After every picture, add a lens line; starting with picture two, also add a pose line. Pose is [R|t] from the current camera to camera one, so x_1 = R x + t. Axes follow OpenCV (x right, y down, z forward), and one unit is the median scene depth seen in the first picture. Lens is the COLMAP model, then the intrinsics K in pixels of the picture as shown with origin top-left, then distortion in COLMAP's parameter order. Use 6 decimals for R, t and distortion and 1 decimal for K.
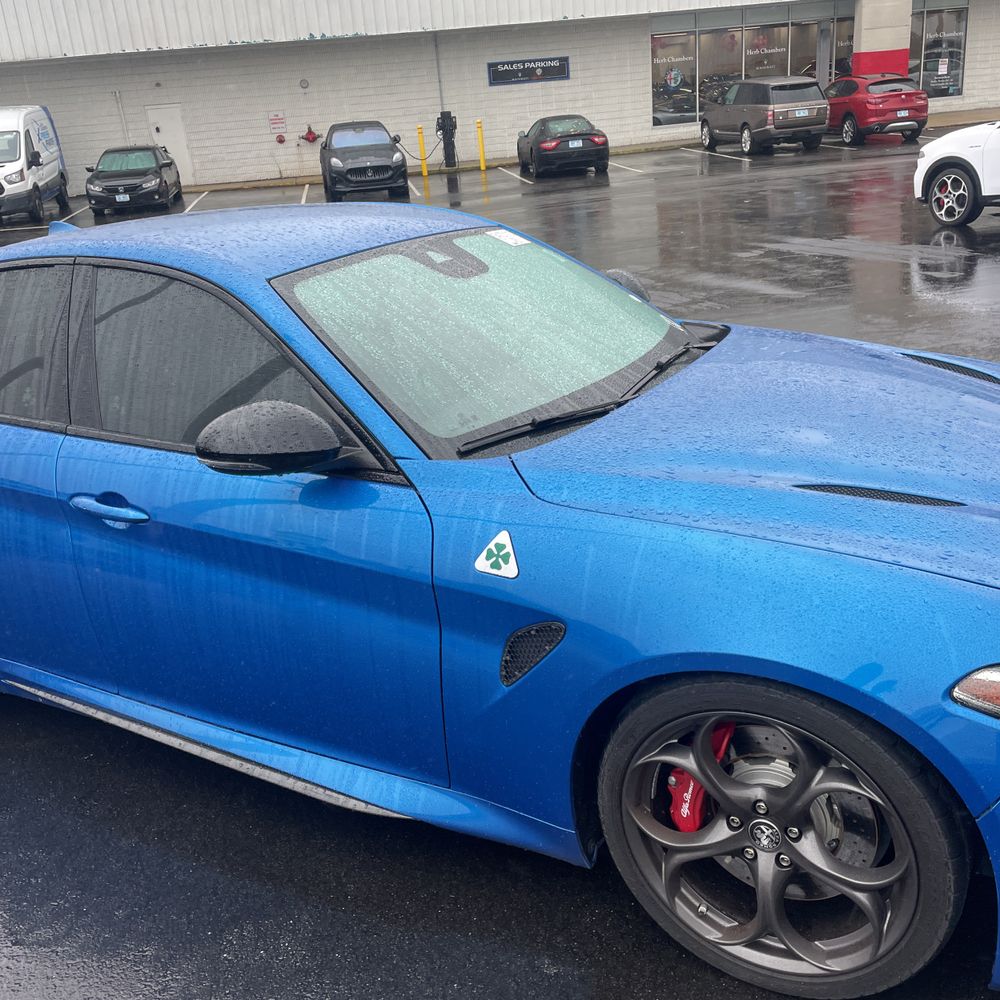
lens RADIAL K [[1013.3, 0, 508.6], [0, 1013.3, 481.7], [0, 0, 1]] dist [0.033234, 0.000000]
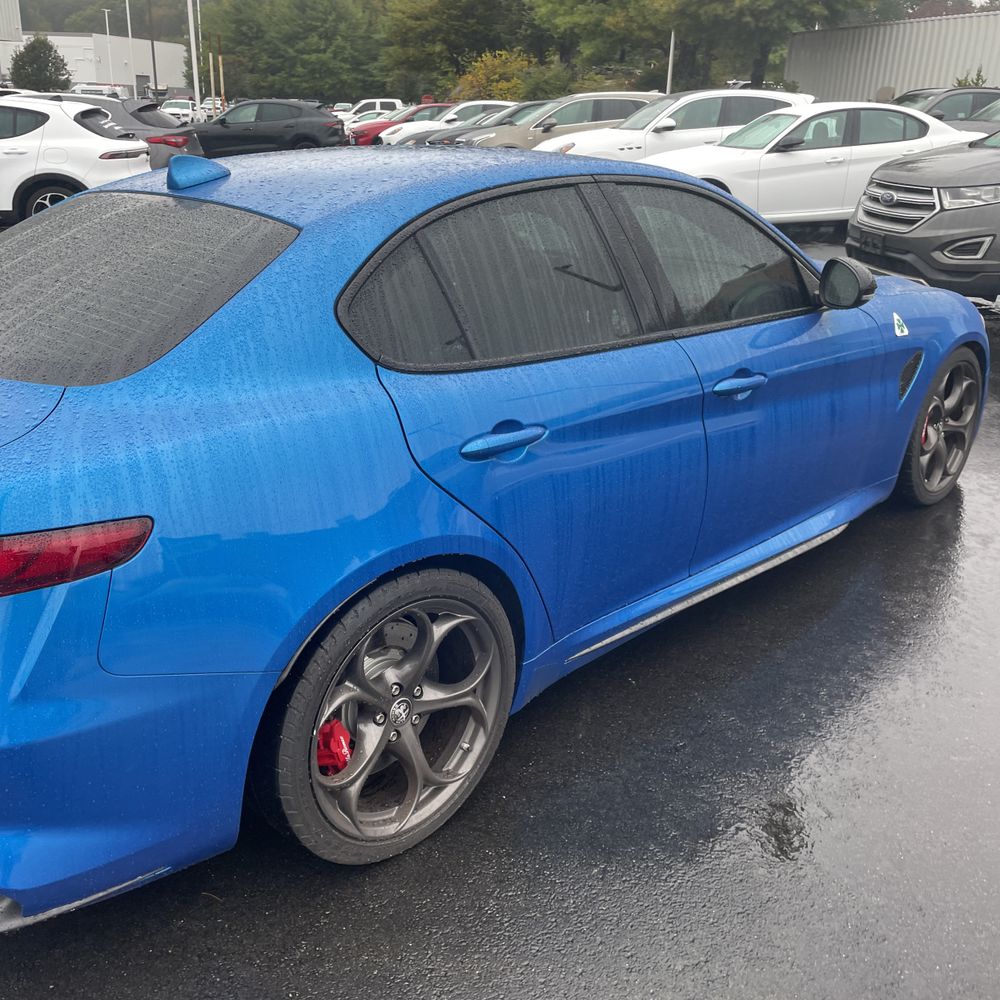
lens RADIAL K [[1013.3, 0, 496.7], [0, 1013.3, 496.0], [0, 0, 1]] dist [0.033234, 0.000000]
pose [[0.262356, -0.256705, 0.930200, -0.150750], [0.288832, 0.940663, 0.178129, -0.013368], [-0.920731, 0.221938, 0.320933, 0.086659]]
